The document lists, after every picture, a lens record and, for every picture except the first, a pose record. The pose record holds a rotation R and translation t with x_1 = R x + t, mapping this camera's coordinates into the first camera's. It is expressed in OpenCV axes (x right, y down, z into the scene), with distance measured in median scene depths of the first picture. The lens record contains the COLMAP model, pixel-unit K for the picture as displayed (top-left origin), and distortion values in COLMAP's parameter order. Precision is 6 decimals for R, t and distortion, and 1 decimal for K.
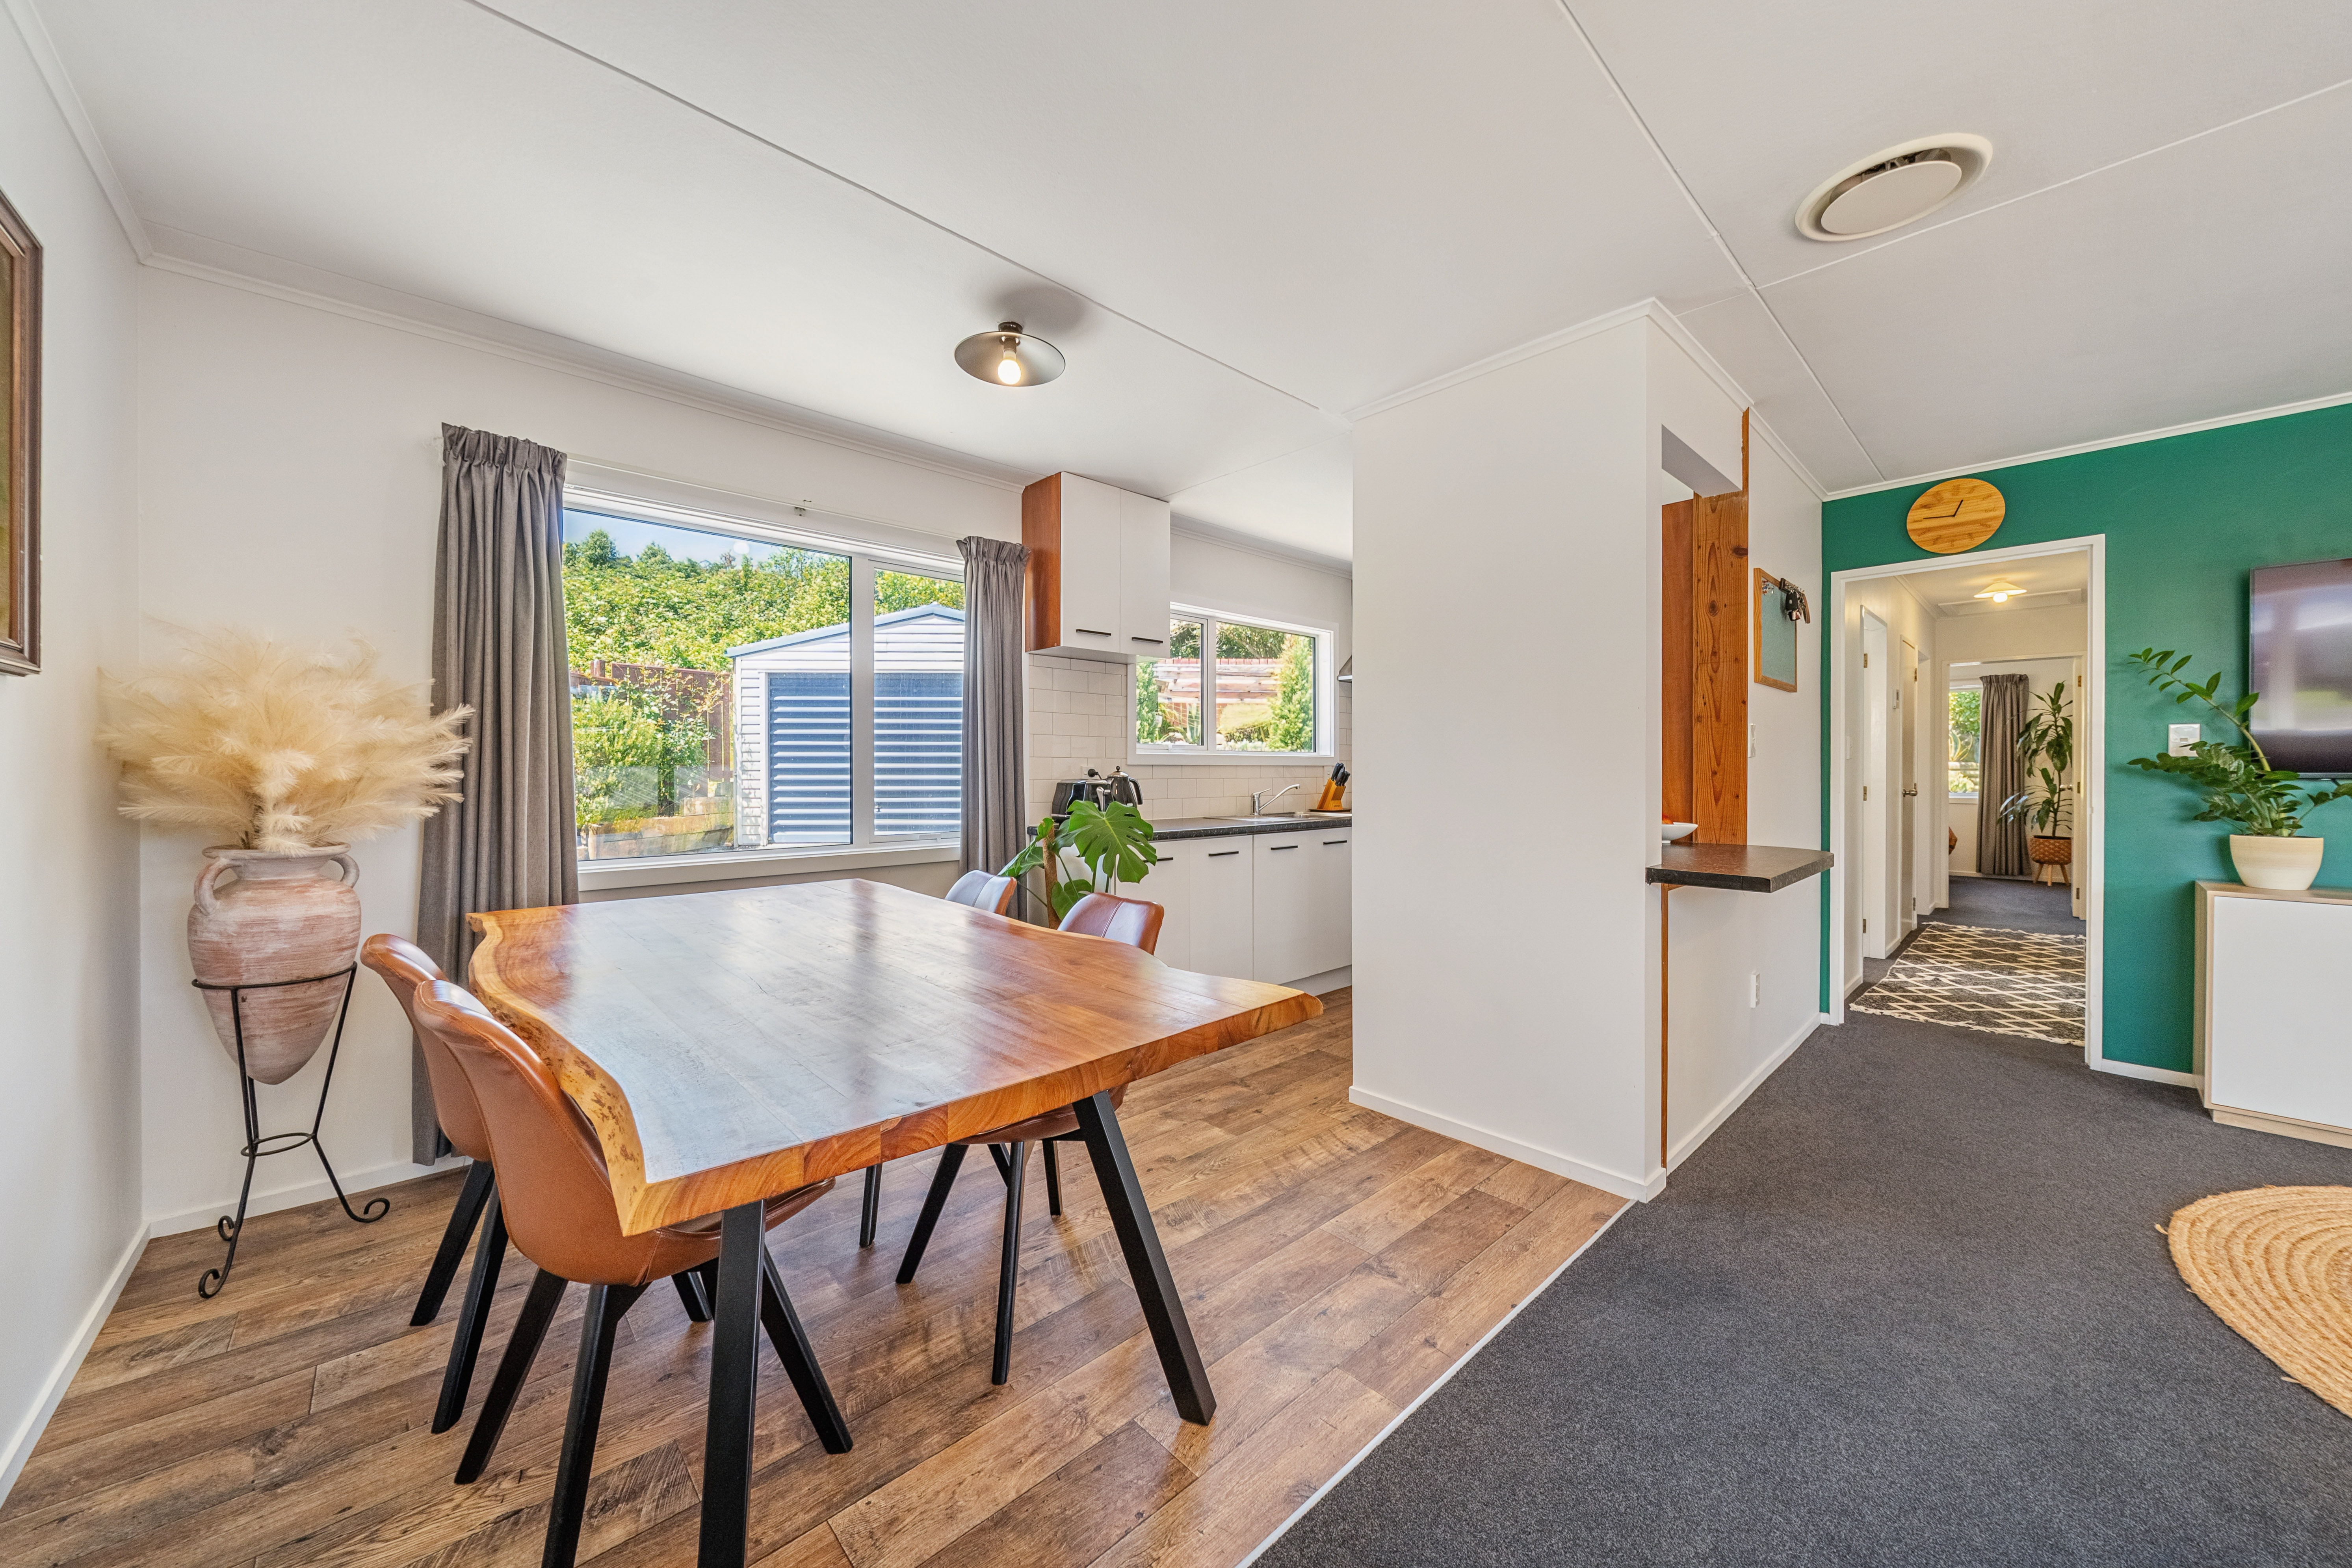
lens RADIAL K [[837.8, 0, 1181.0], [0, 837.8, 778.8], [0, 0, 1]] dist [-0.001100, -0.000149]
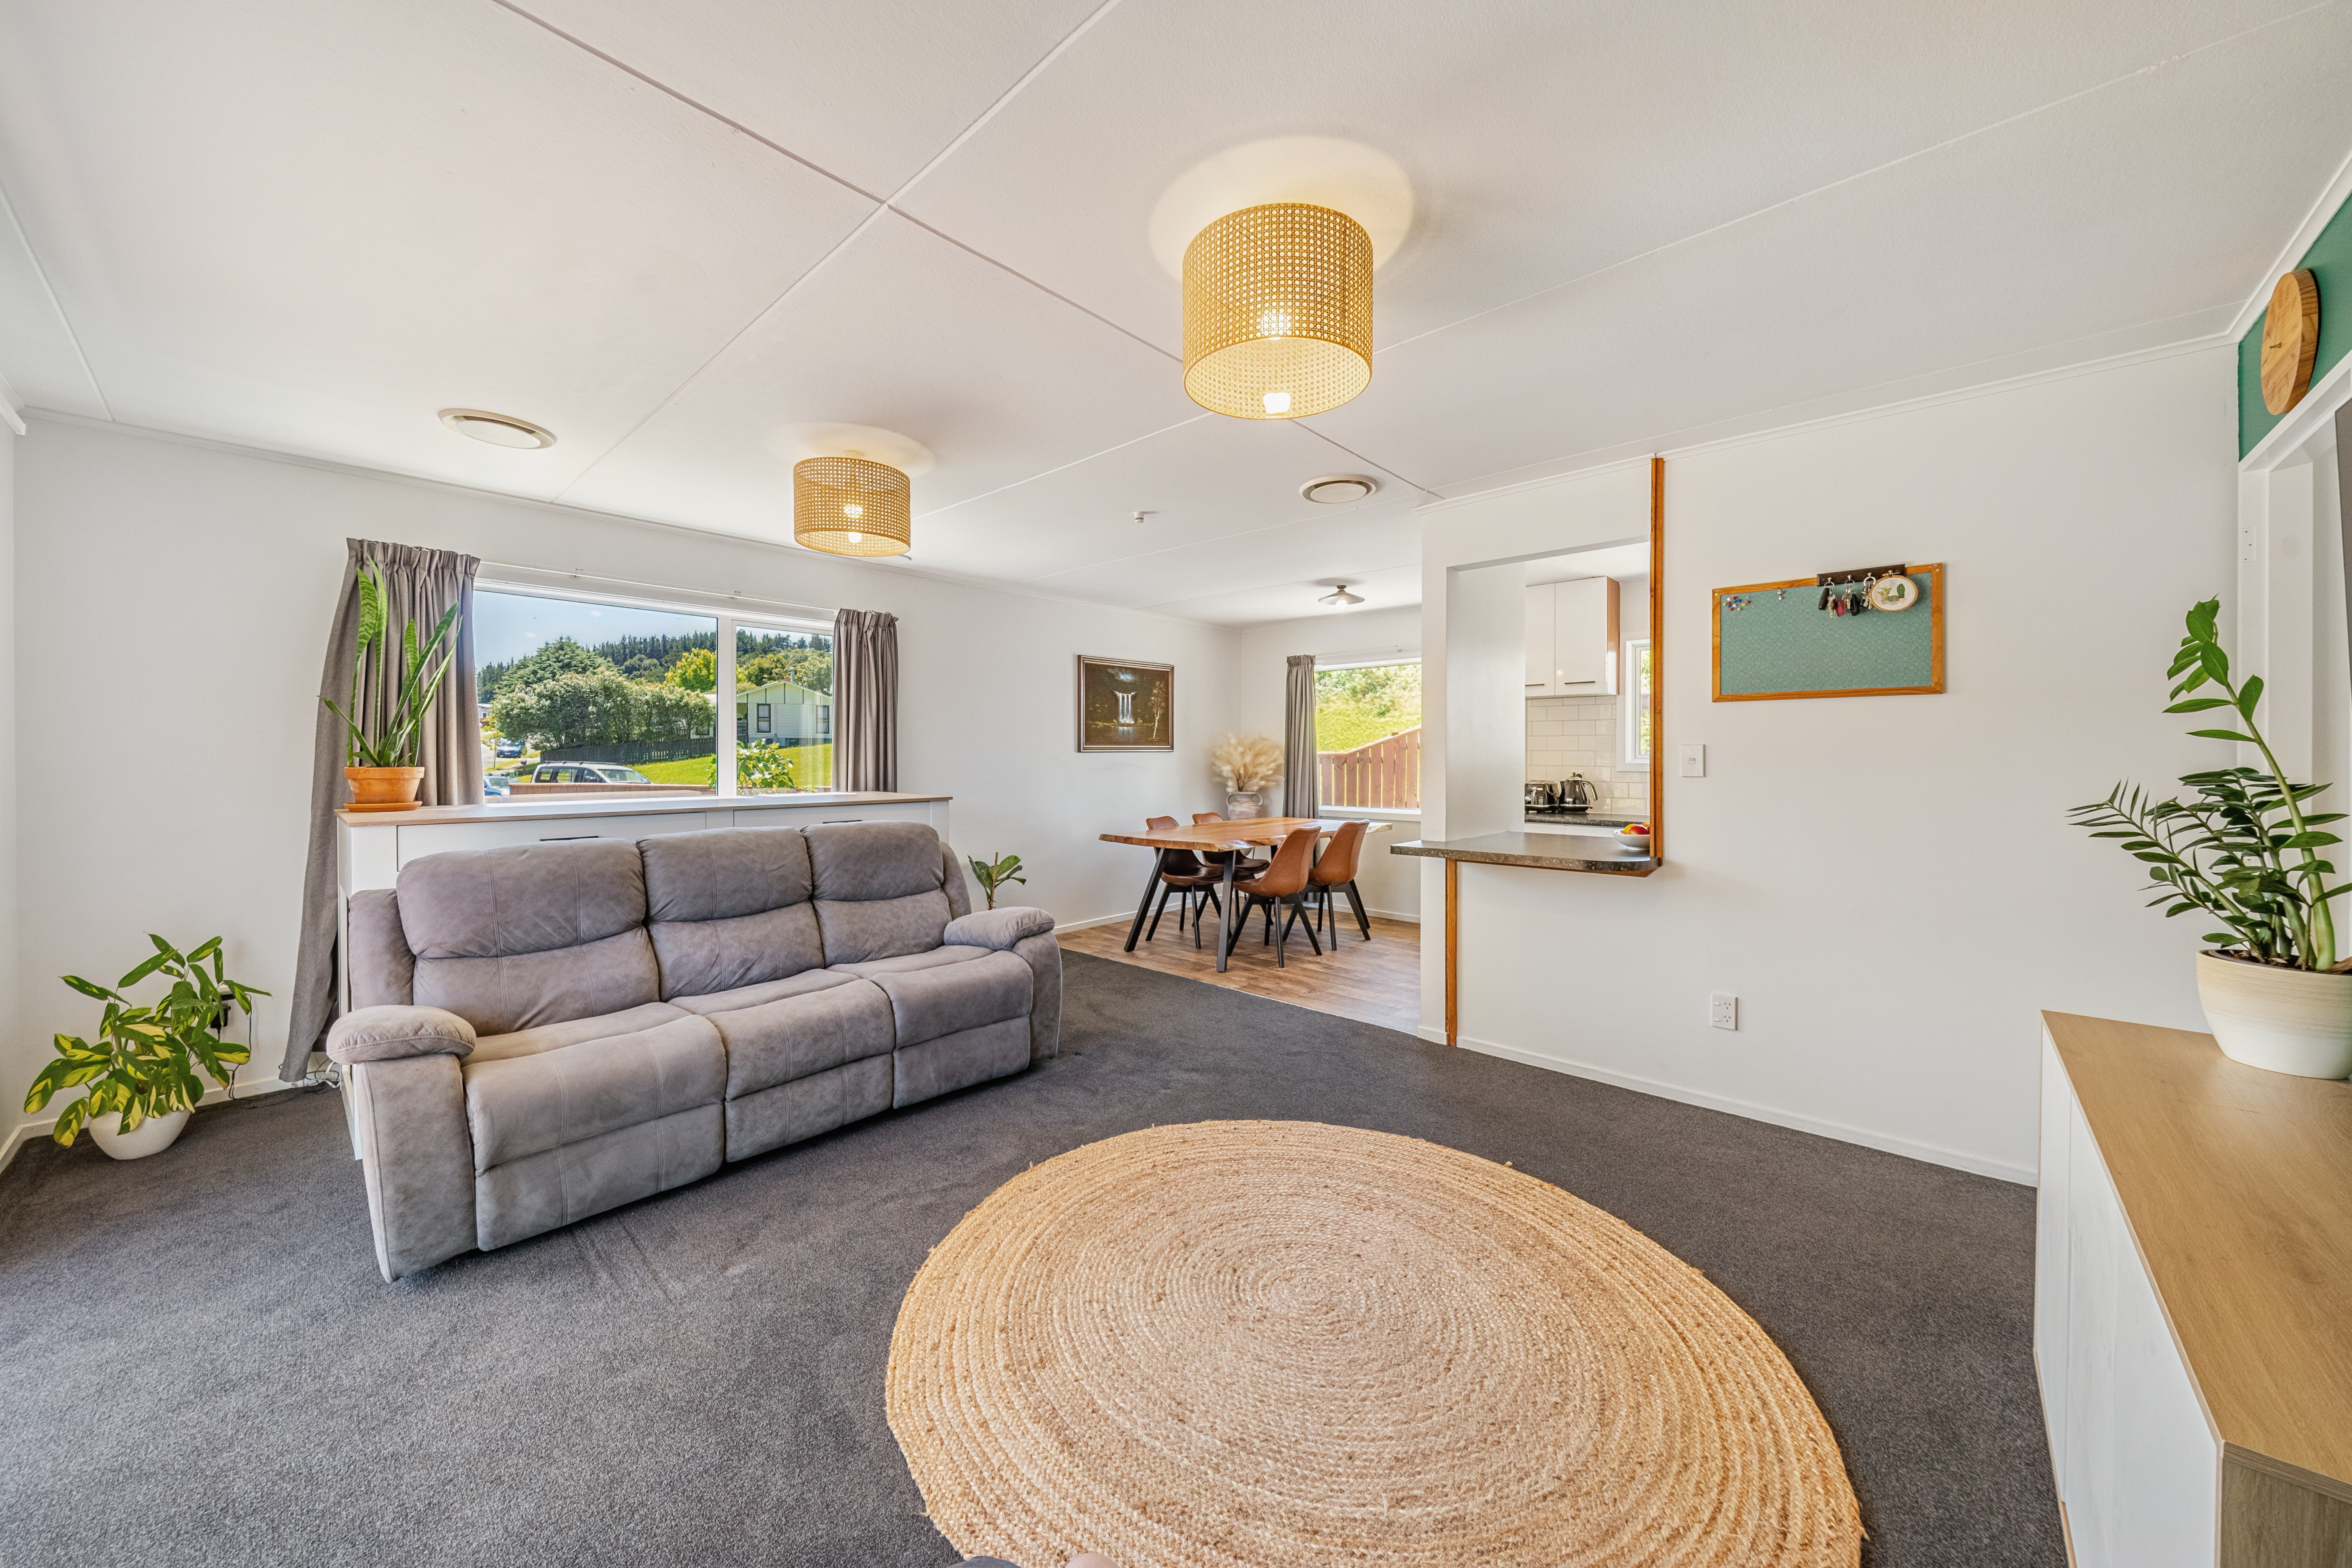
lens RADIAL K [[827.6, 0, 1169.0], [0, 827.6, 750.7], [0, 0, 1]] dist [-0.001608, -0.000084]
pose [[0.072177, -0.006100, -0.997373, 1.457221], [-0.016863, 0.999831, -0.007335, -0.034363], [0.997249, 0.017348, 0.072062, 0.247734]]
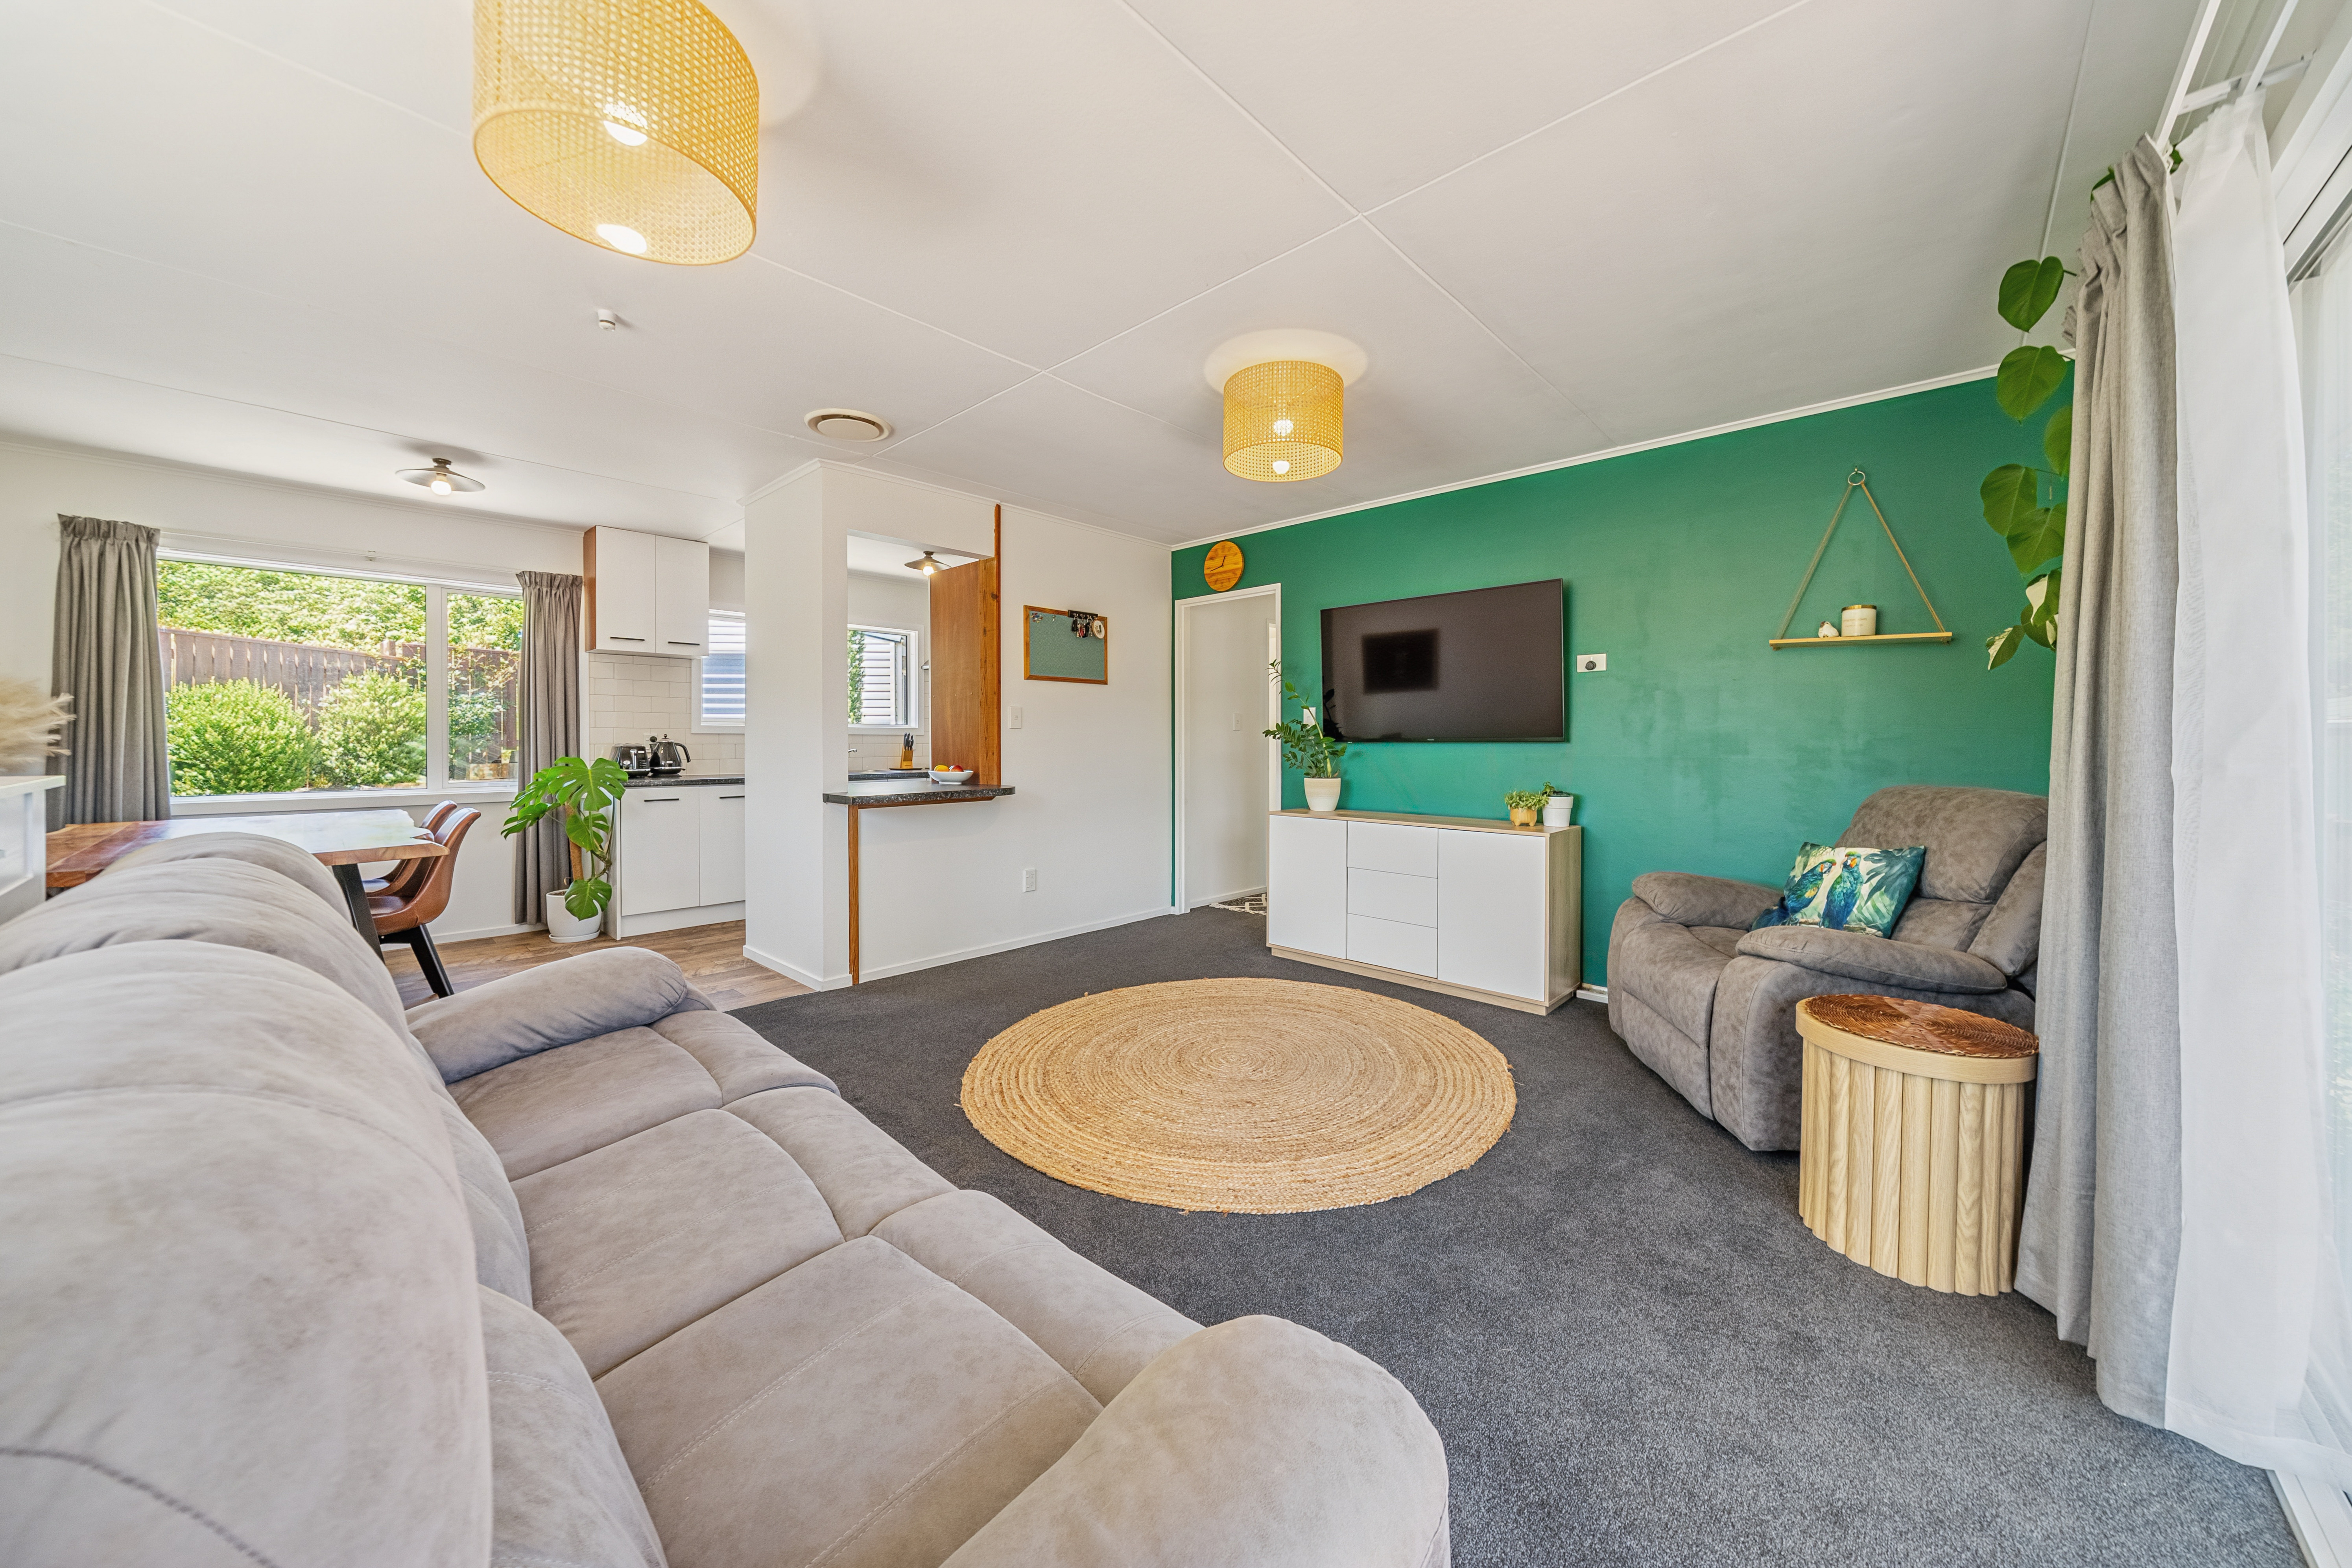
lens RADIAL K [[827.6, 0, 1169.0], [0, 827.6, 750.7], [0, 0, 1]] dist [-0.001608, -0.000084]
pose [[0.997885, 0.000764, 0.064994, 0.761738], [-0.000778, 1.000000, 0.000193, 0.012802], [-0.064994, -0.000243, 0.997886, -0.472382]]
